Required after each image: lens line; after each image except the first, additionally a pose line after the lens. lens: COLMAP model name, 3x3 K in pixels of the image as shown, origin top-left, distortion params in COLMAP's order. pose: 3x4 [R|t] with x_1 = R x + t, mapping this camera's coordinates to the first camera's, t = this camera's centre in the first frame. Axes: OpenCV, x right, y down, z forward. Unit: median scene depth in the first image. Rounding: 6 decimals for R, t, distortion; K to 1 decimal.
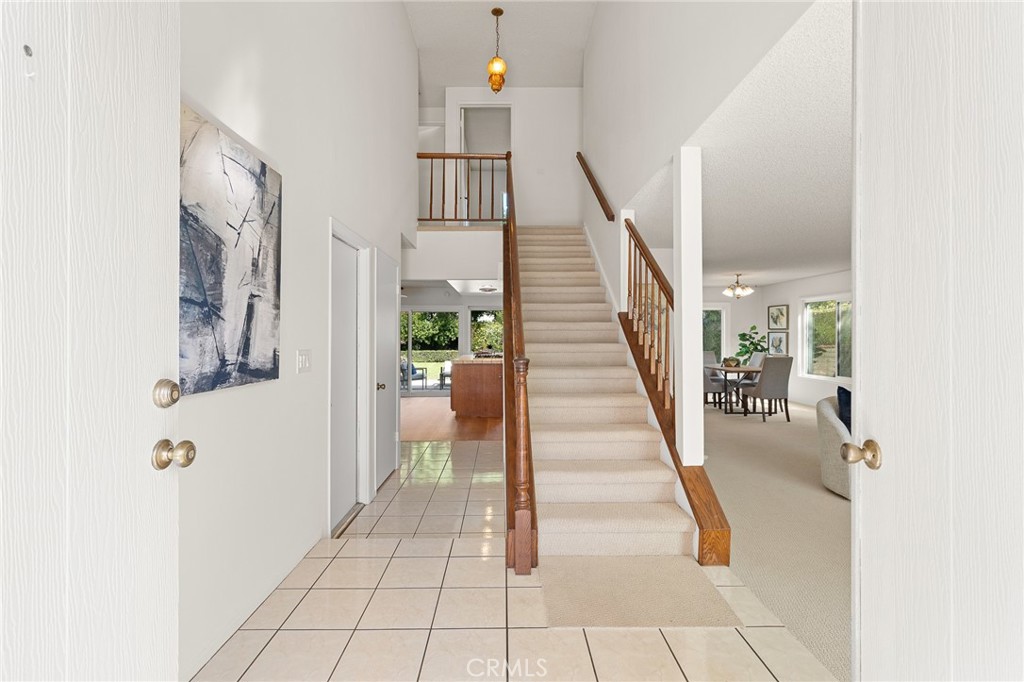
lens RADIAL K [[464.2, 0, 507.8], [0, 464.2, 340.2], [0, 0, 1]] dist [-0.001833, -0.000721]
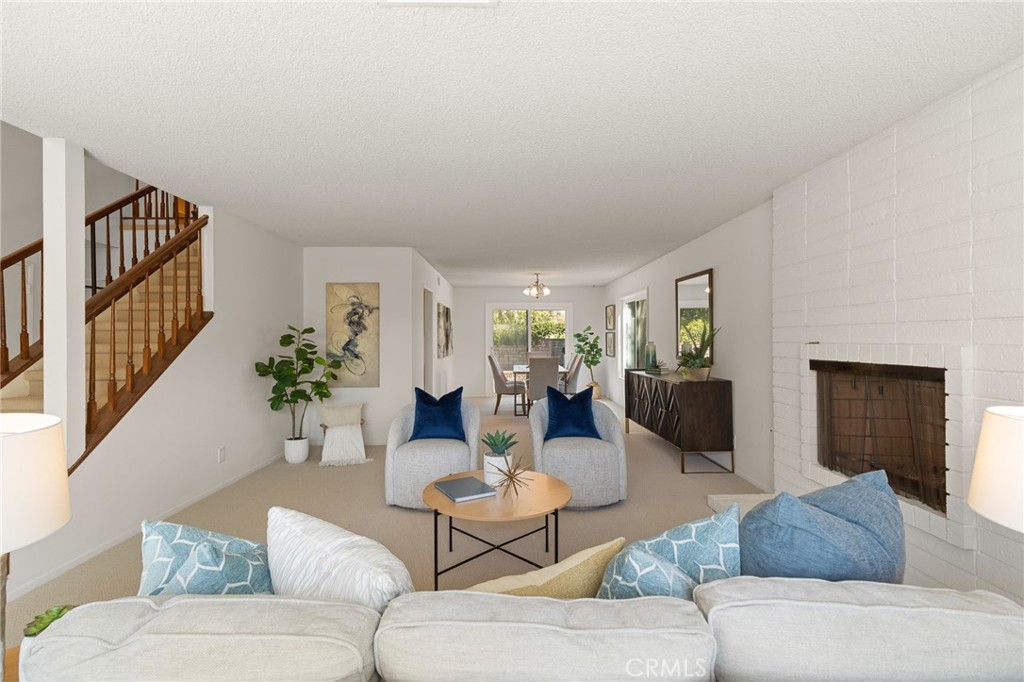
lens RADIAL K [[464.2, 0, 507.8], [0, 464.2, 340.2], [0, 0, 1]] dist [-0.001833, -0.000721]
pose [[0.999947, -0.005254, 0.008801, 0.352075], [0.005274, 0.999984, -0.002232, 0.000150], [-0.008789, 0.002278, 0.999959, 0.014908]]
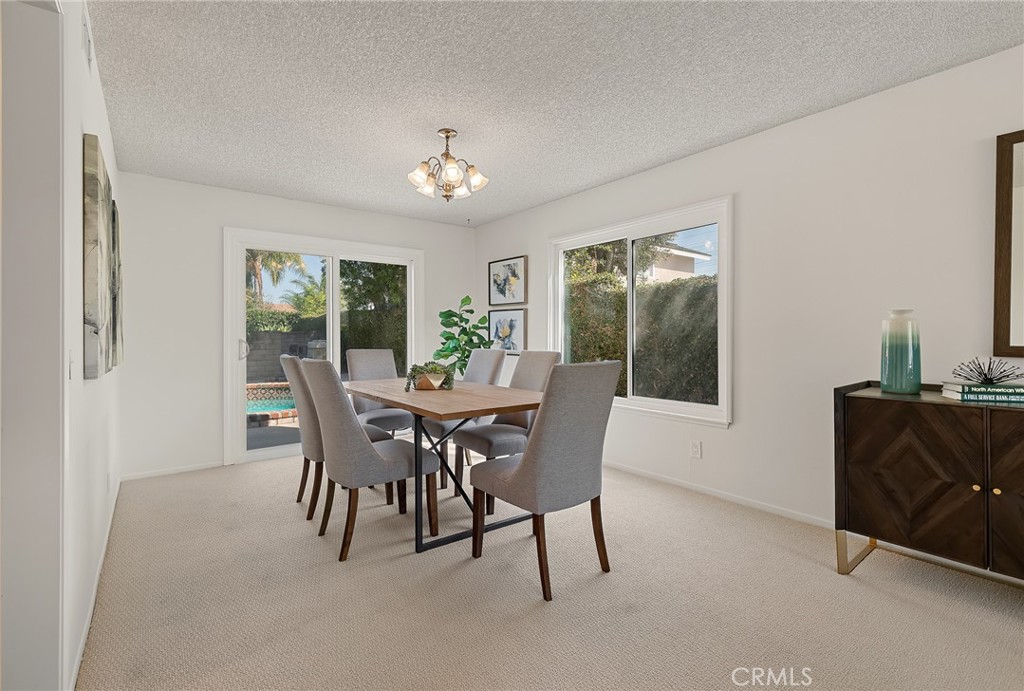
lens RADIAL K [[473.5, 0, 508.9], [0, 473.5, 336.4], [0, 0, 1]] dist [0.000494, -0.000054]
pose [[0.802538, -0.004573, 0.596583, 0.262360], [0.007808, 0.999965, -0.002838, 0.013971], [-0.596549, 0.006935, 0.802546, 0.565114]]
